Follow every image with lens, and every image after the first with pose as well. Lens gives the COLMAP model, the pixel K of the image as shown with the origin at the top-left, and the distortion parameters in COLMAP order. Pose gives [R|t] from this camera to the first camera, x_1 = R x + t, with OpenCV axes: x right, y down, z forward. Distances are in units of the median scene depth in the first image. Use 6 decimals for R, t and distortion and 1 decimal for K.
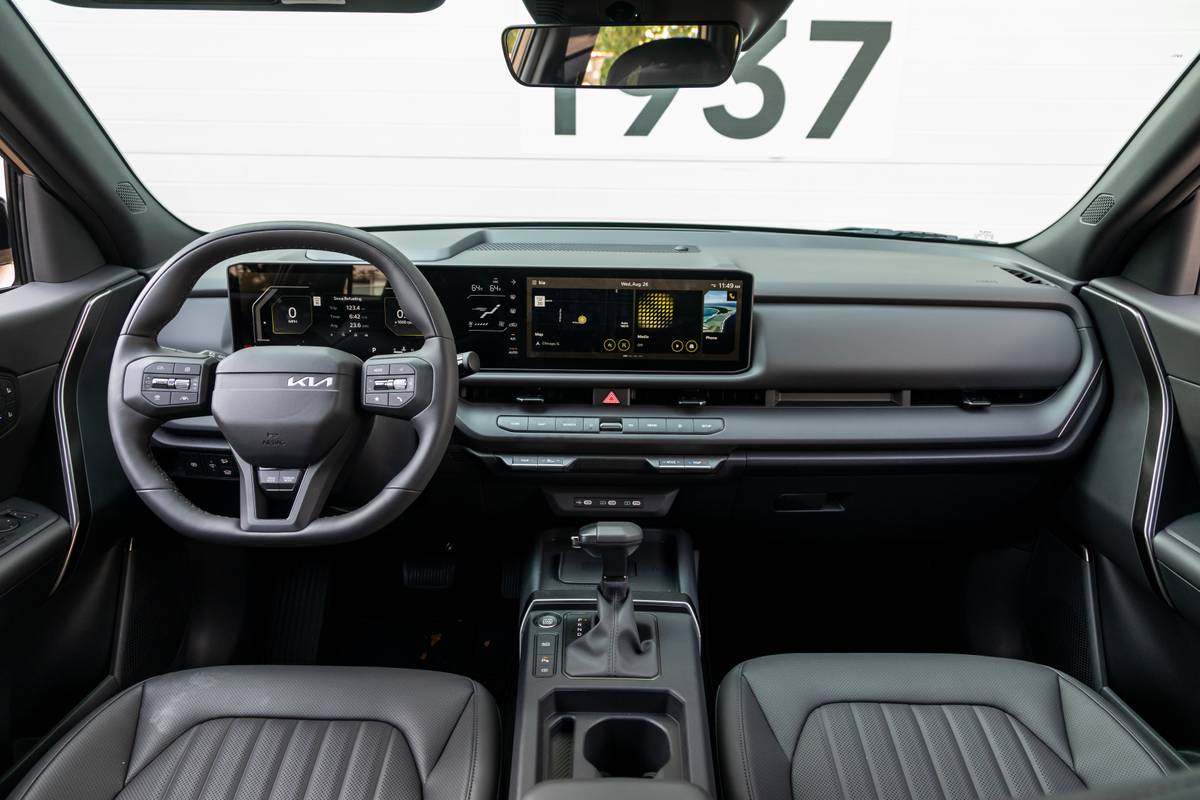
lens RADIAL K [[783.5, 0, 588.4], [0, 783.5, 405.8], [0, 0, 1]] dist [0.011057, -0.002627]
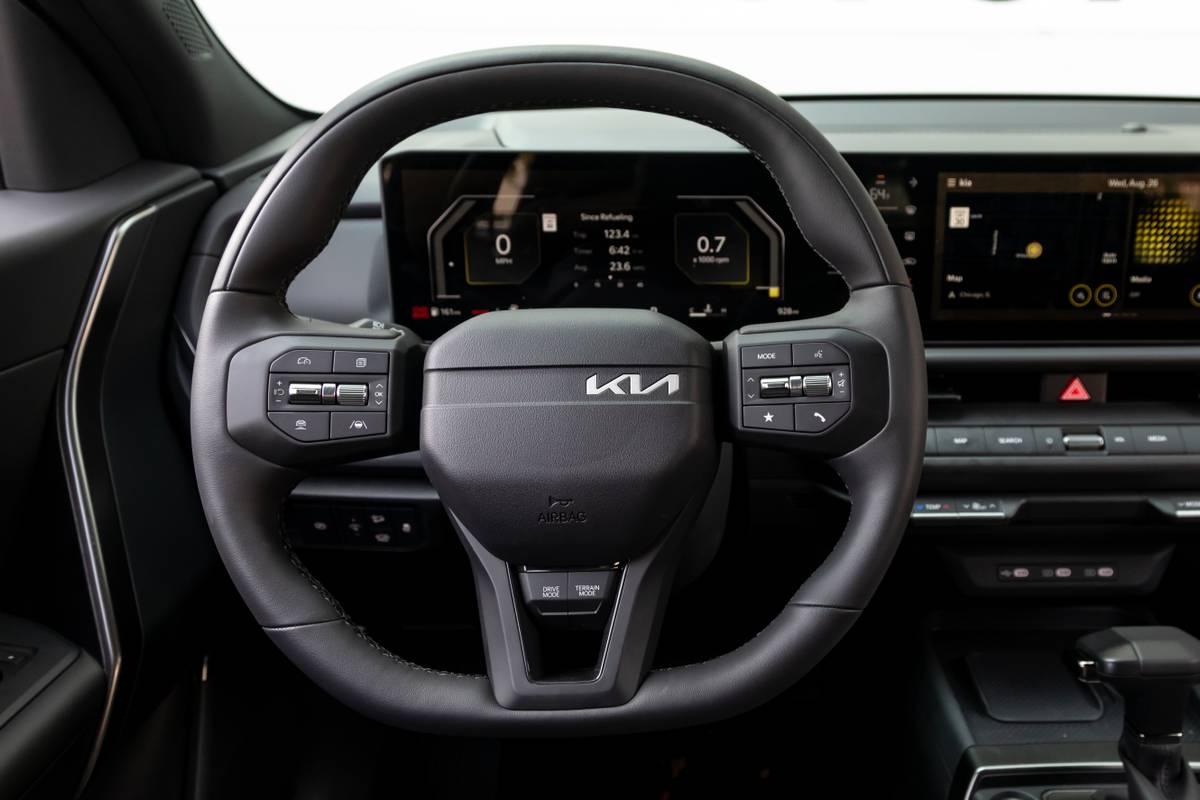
lens RADIAL K [[970.4, 0, 744.3], [0, 970.4, 404.2], [0, 0, 1]] dist [0.012369, 0.002138]
pose [[0.998949, -0.020150, 0.041181, -0.242431], [0.018714, 0.999213, 0.034968, -0.029557], [-0.041853, -0.034160, 0.998540, 0.324829]]
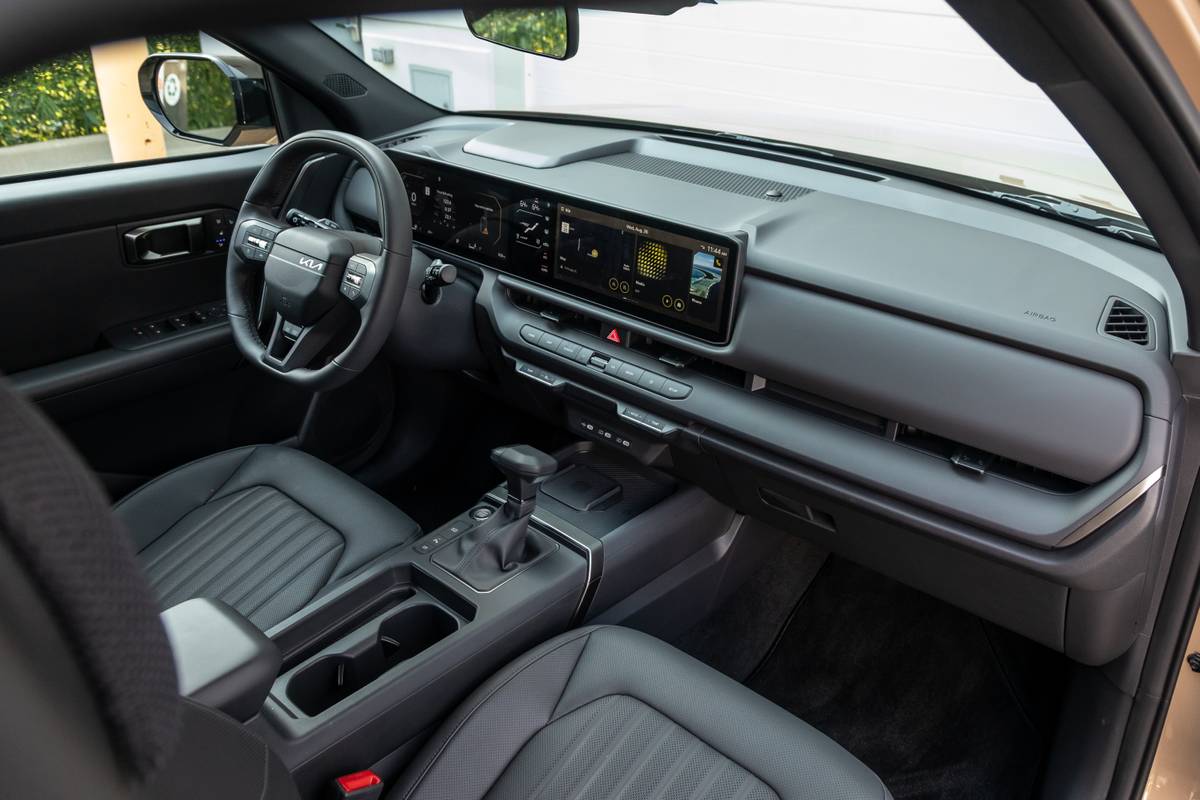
lens RADIAL K [[898.2, 0, 633.7], [0, 898.2, 351.6], [0, 0, 1]] dist [0.050108, 0.000661]
pose [[0.776062, 0.271029, -0.569448, 0.731443], [-0.206844, 0.962385, 0.176155, -0.203889], [0.595772, -0.018921, 0.802931, 0.093352]]
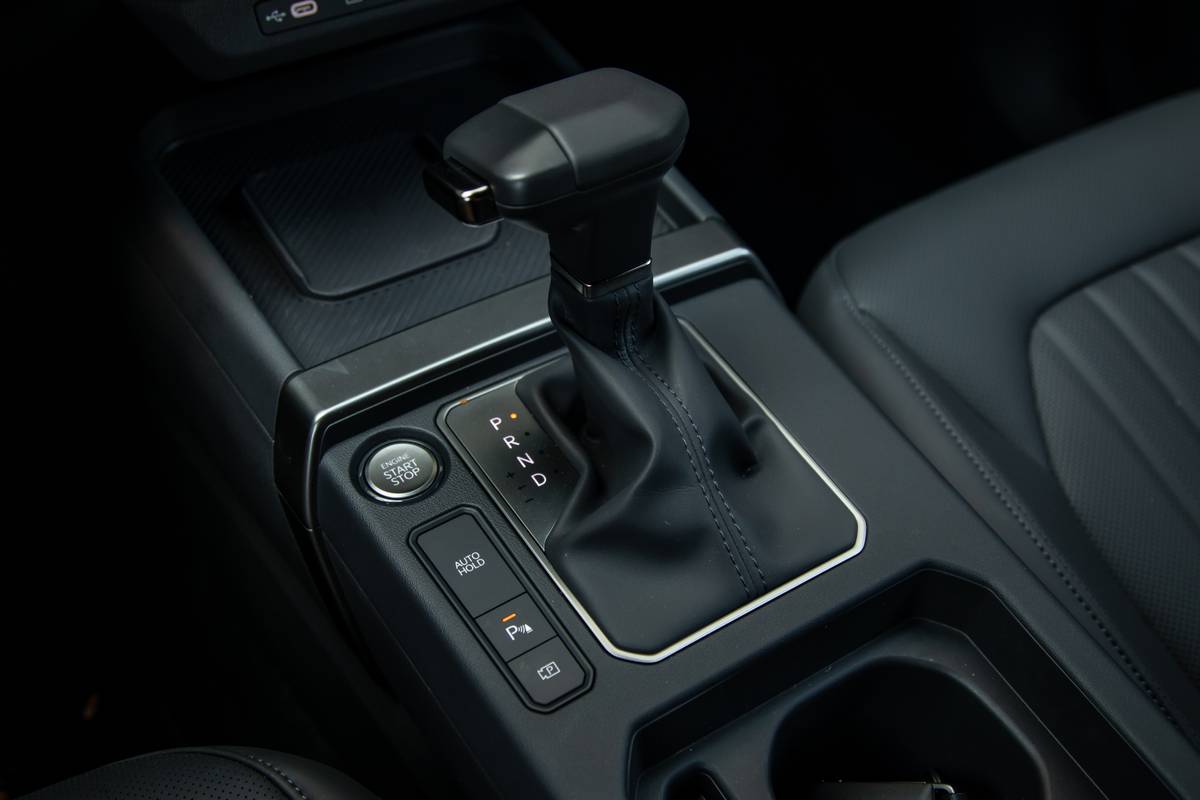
lens RADIAL K [[1285.0, 0, 618.0], [0, 1285.0, 406.3], [0, 0, 1]] dist [0.004513, 0.000000]
pose [[0.834084, -0.379669, 0.400194, -0.156501], [0.112959, 0.827645, 0.549767, -0.001326], [-0.539948, -0.413347, 0.733213, 0.567477]]
